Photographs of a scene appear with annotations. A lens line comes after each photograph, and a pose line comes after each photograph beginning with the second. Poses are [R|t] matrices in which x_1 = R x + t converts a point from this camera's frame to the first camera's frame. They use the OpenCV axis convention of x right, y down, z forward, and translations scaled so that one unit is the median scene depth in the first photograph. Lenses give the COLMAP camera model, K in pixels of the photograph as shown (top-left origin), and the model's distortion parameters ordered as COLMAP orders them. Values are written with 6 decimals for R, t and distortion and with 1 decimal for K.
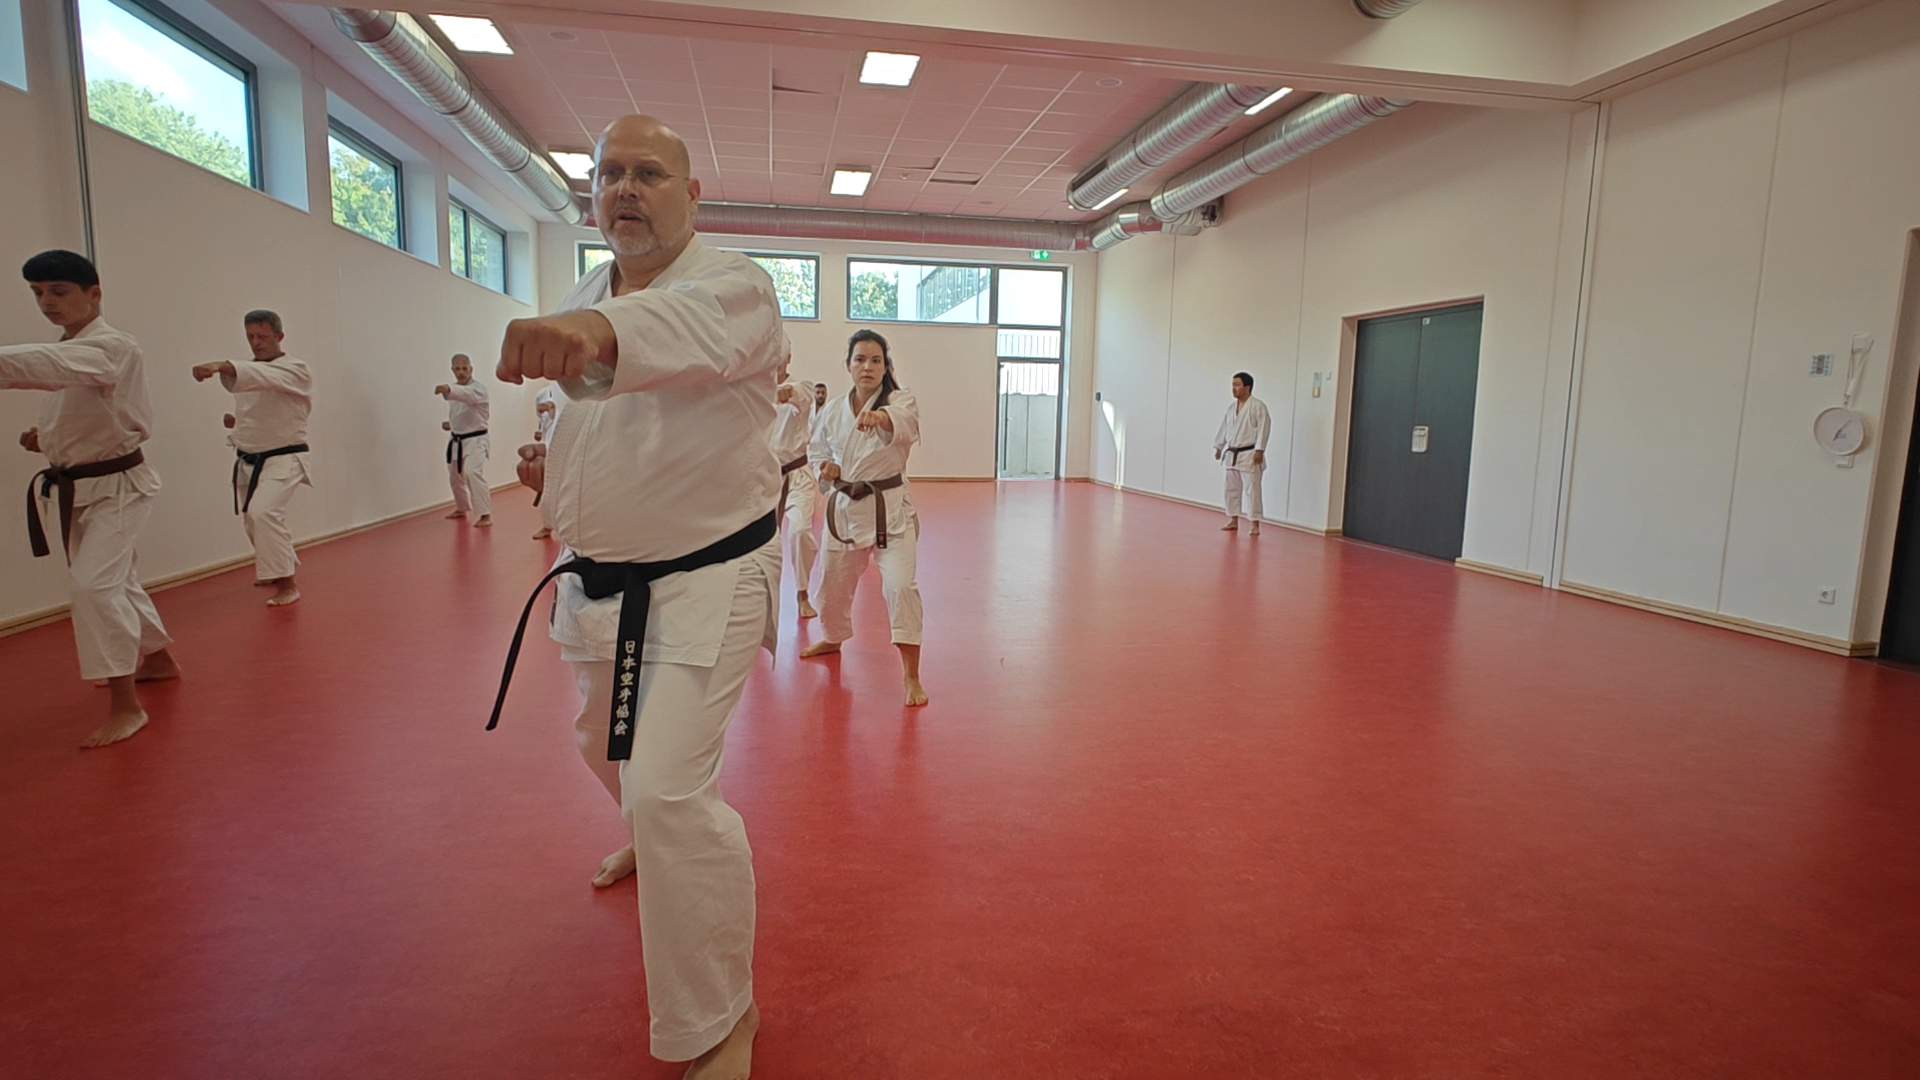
lens RADIAL K [[984.1, 0, 956.7], [0, 984.1, 543.0], [0, 0, 1]] dist [-0.005481, 0.003298]
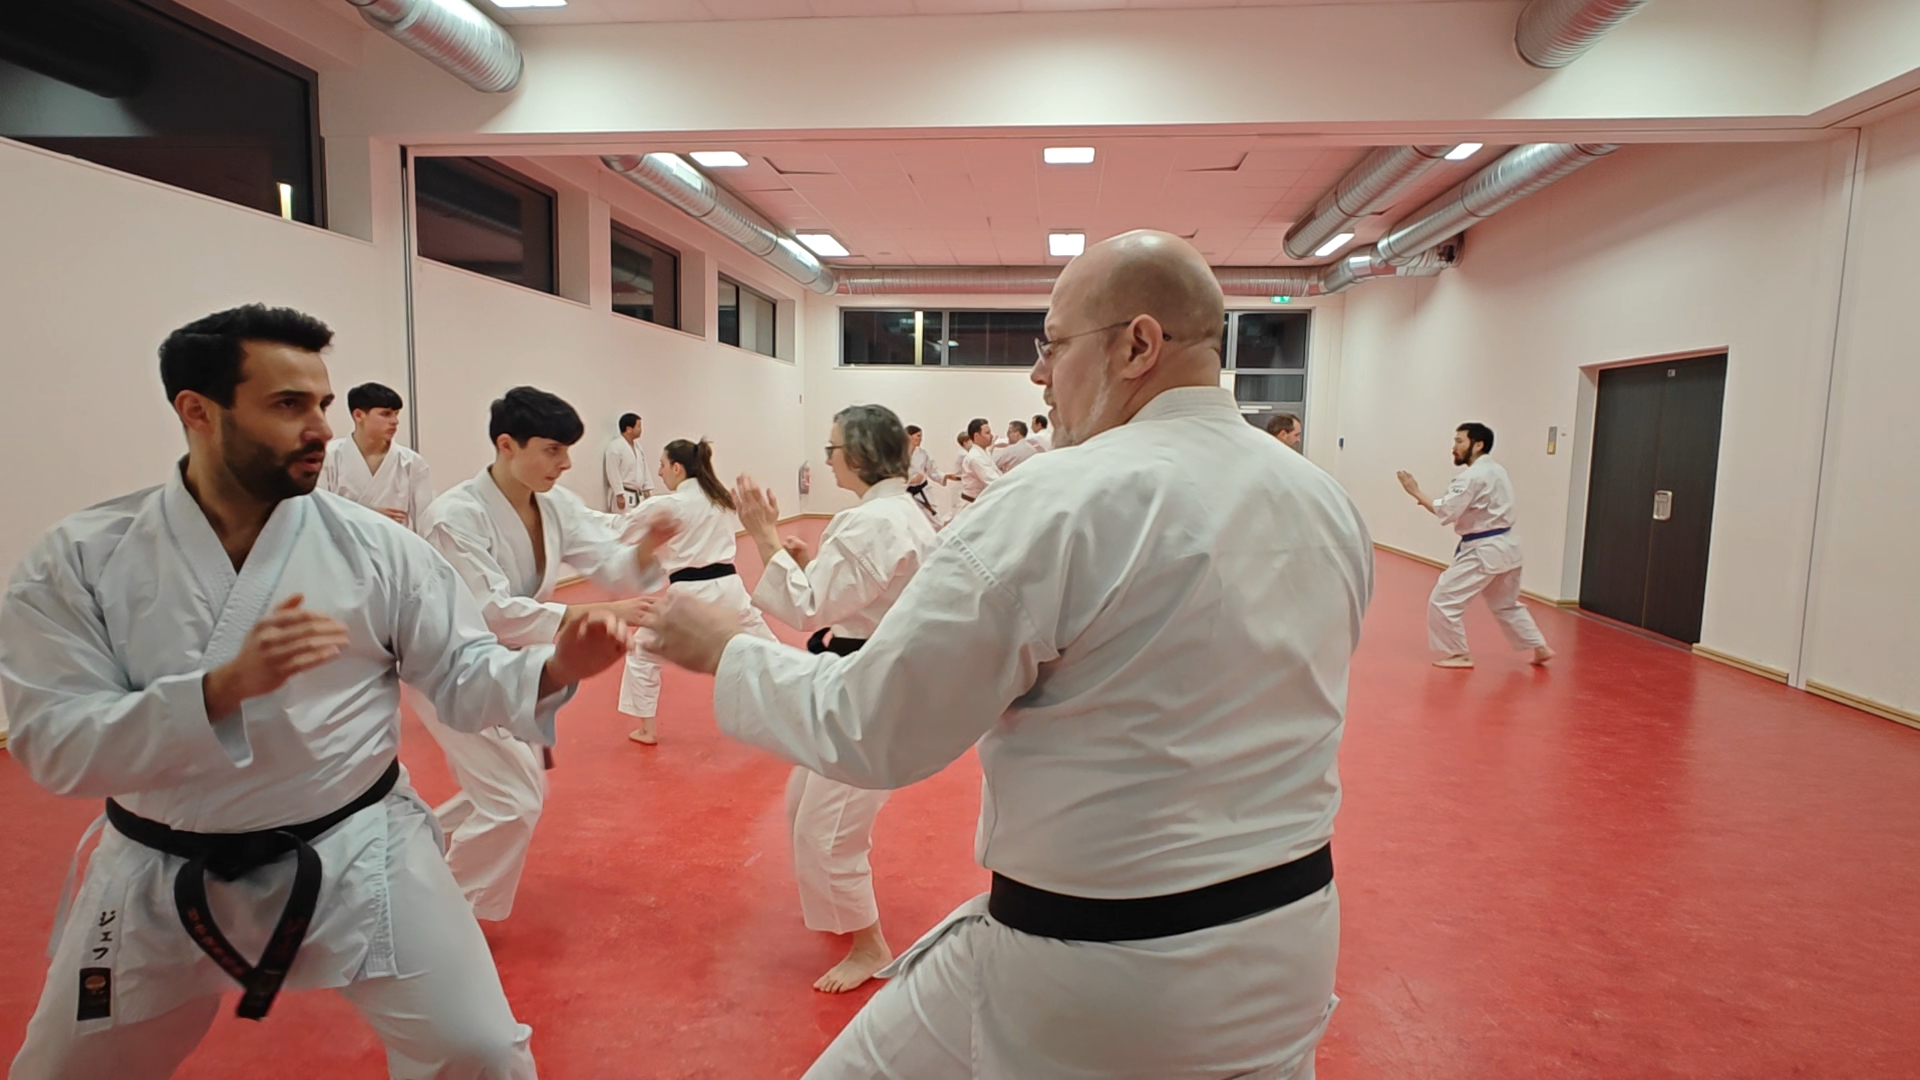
lens RADIAL K [[984.1, 0, 961.6], [0, 984.1, 542.3], [0, 0, 1]] dist [-0.005481, 0.003298]
pose [[0.960237, 0.026748, -0.277902, 0.109629], [-0.036012, 0.998951, -0.028284, -0.024286], [0.276854, 0.037167, 0.960193, -0.023643]]
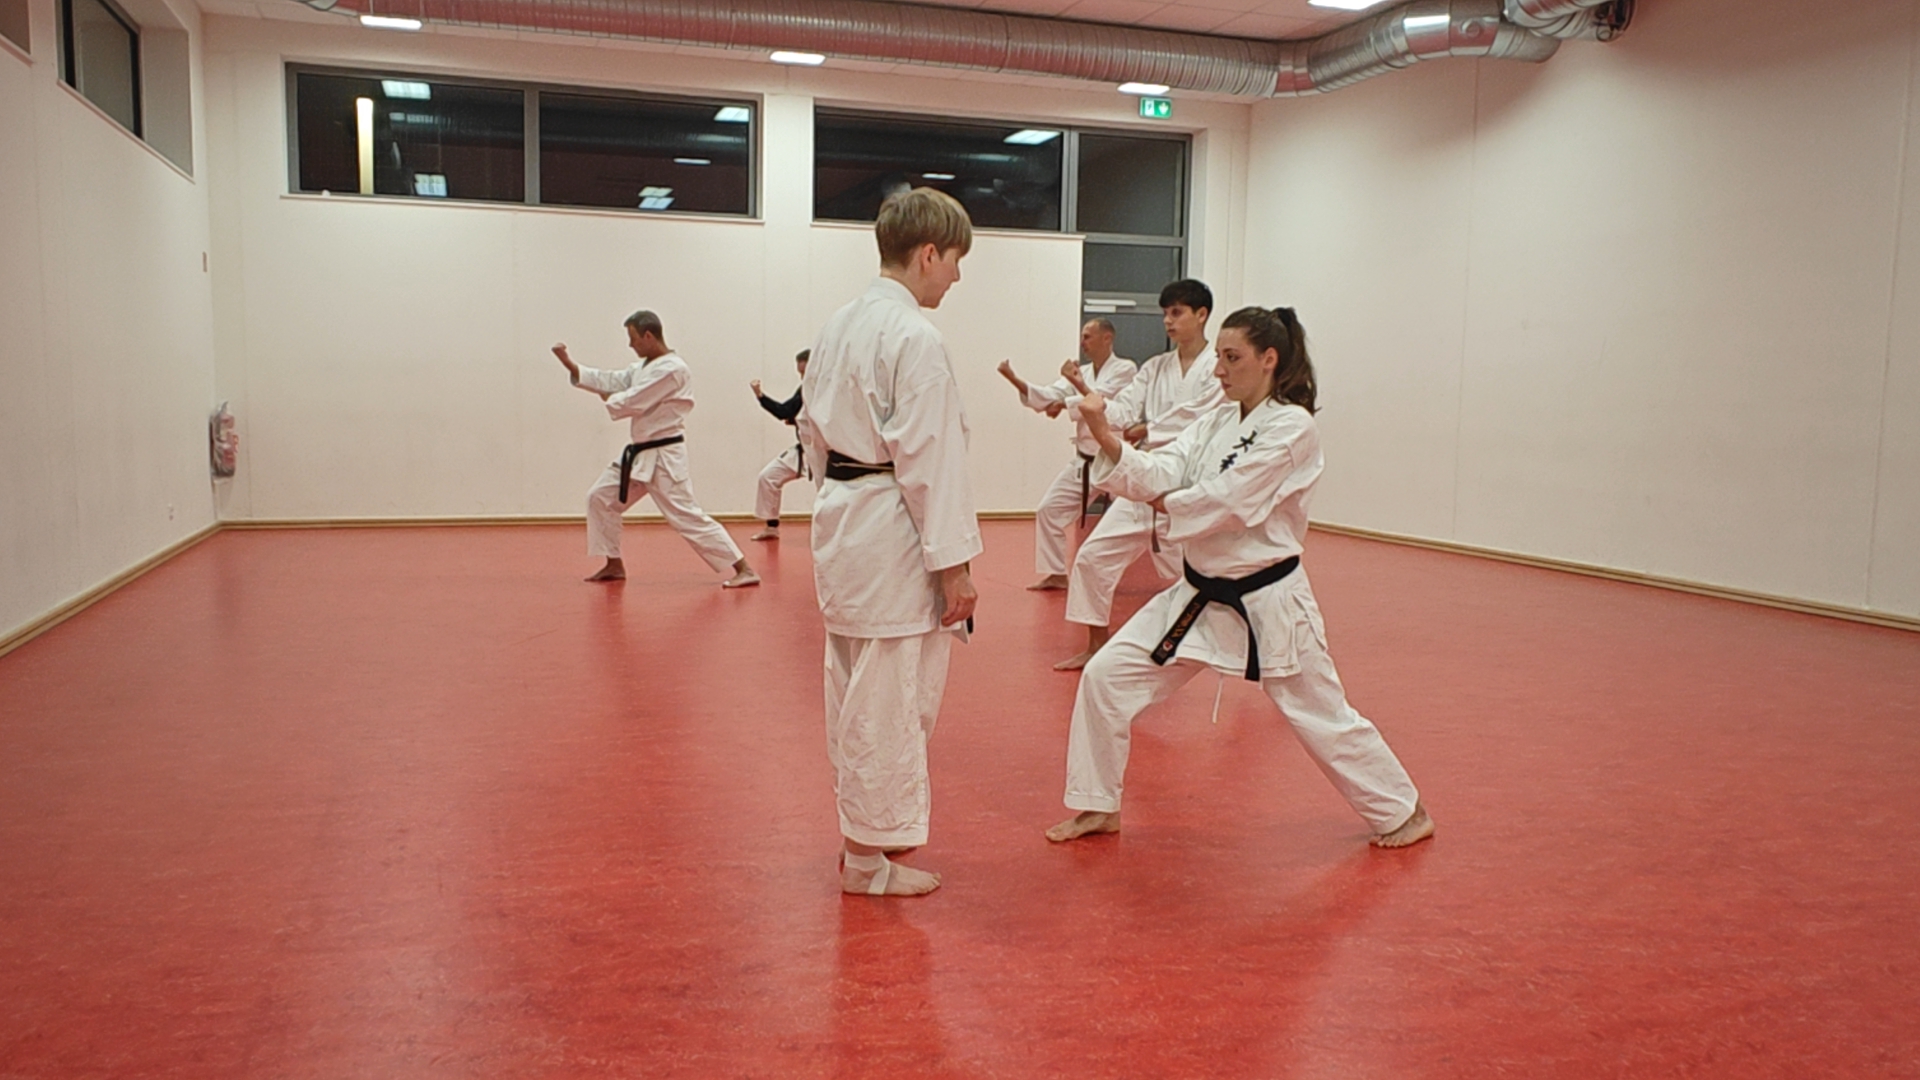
lens RADIAL K [[1452.5, 0, 955.6], [0, 1452.5, 546.4], [0, 0, 1]] dist [0.000295, 0.007412]
pose [[0.989941, -0.019357, 0.140151, -0.272091], [0.022601, 0.999511, -0.021589, -0.059925], [-0.139665, 0.024540, 0.989895, 0.396564]]
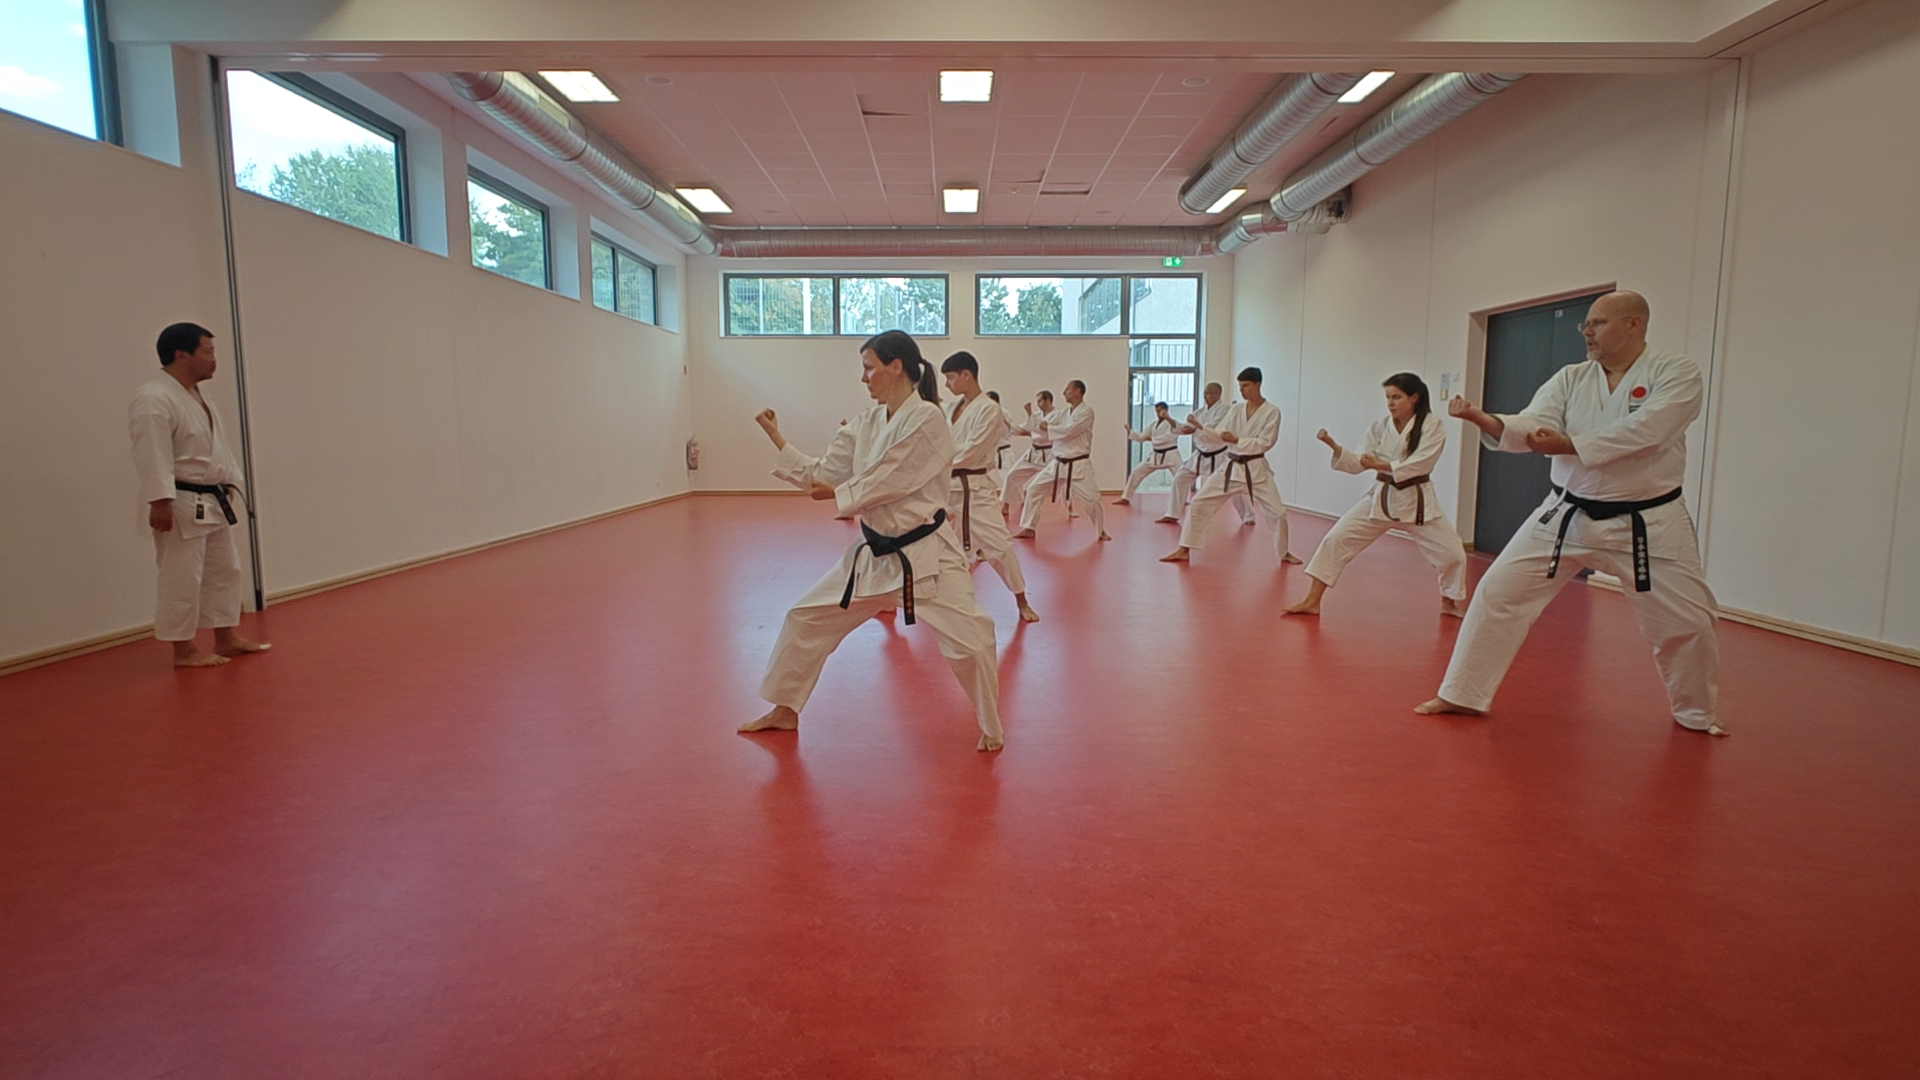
lens RADIAL K [[984.1, 0, 958.7], [0, 984.1, 541.3], [0, 0, 1]] dist [-0.005481, 0.003298]
pose [[0.984468, -0.000448, -0.175562, 0.088952], [-0.002329, 0.999875, -0.015610, -0.000294], [0.175547, 0.015777, 0.984345, 0.012886]]
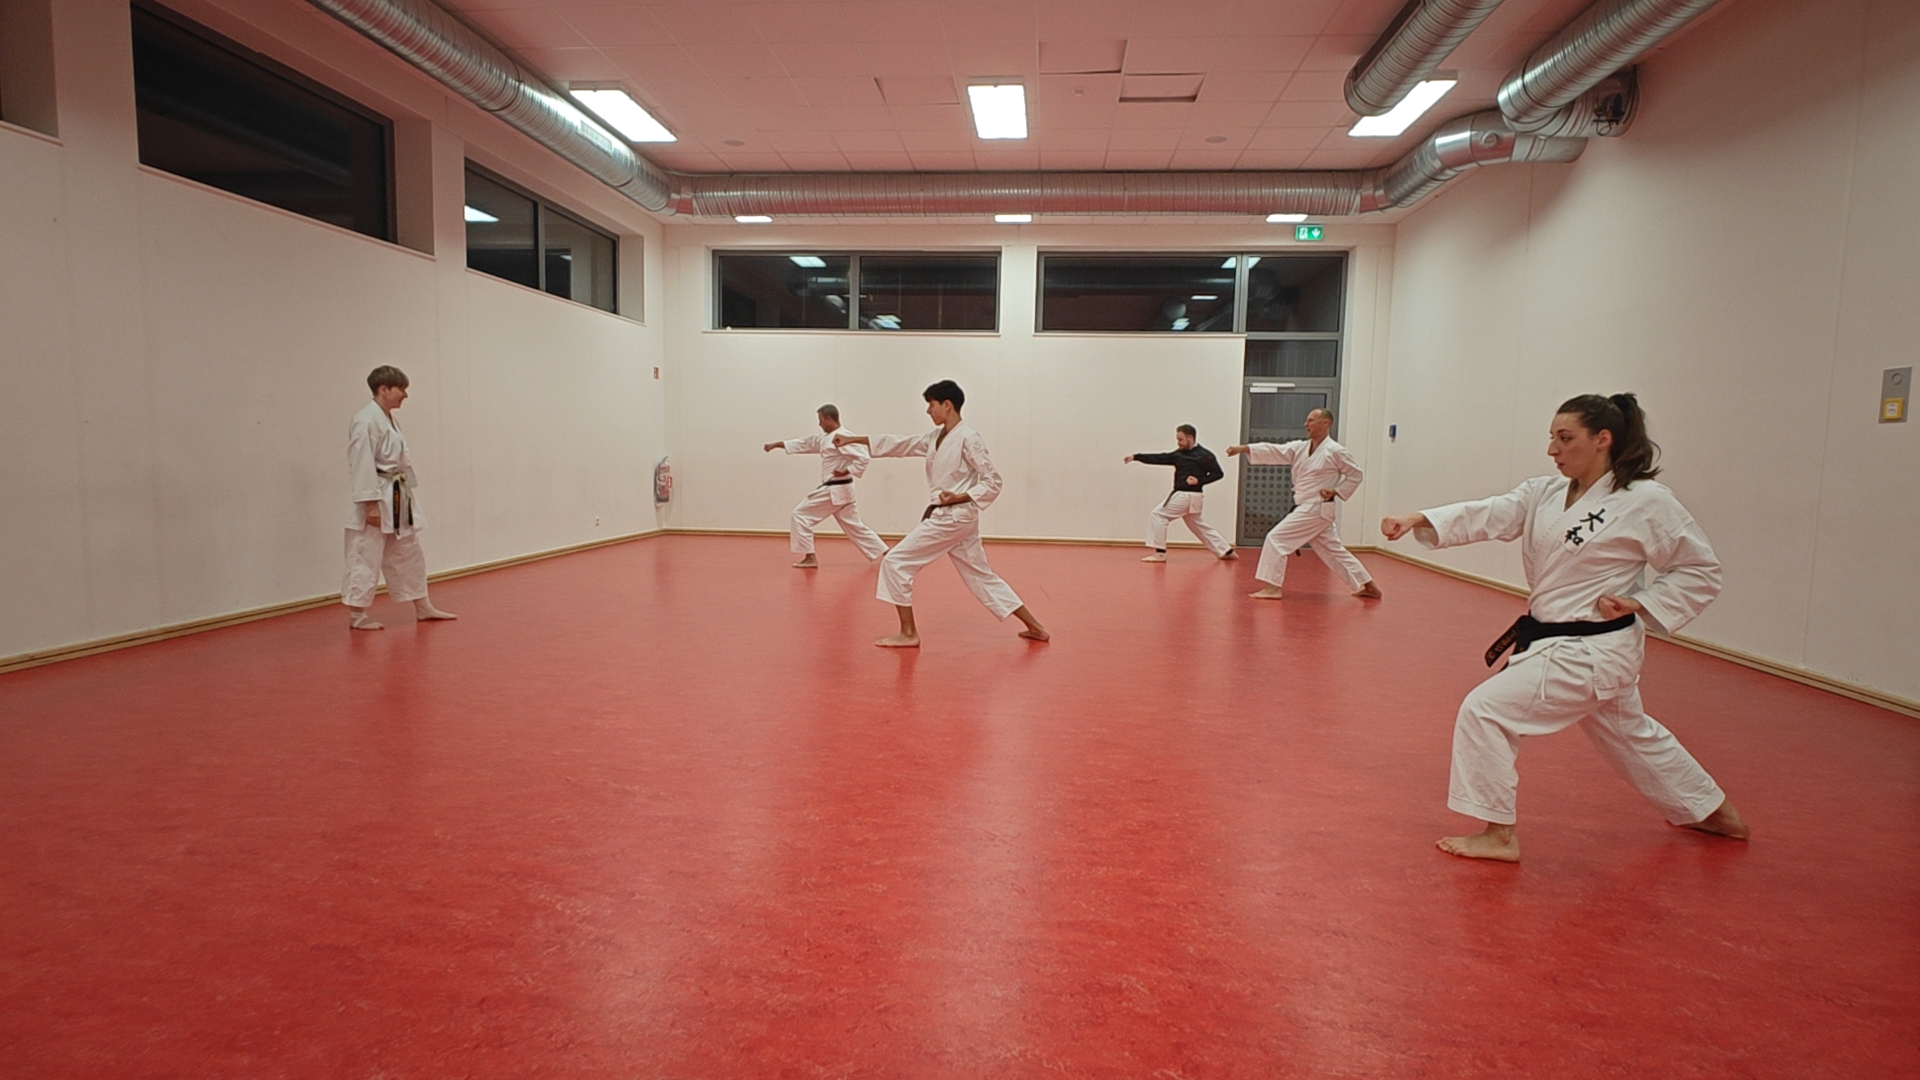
lens RADIAL K [[984.1, 0, 958.8], [0, 984.1, 542.9], [0, 0, 1]] dist [-0.005481, 0.003298]
pose [[0.964017, 0.023898, -0.264766, 0.065246], [-0.035314, 0.998637, -0.038440, -0.063343], [0.263486, 0.046406, 0.963546, 0.484367]]
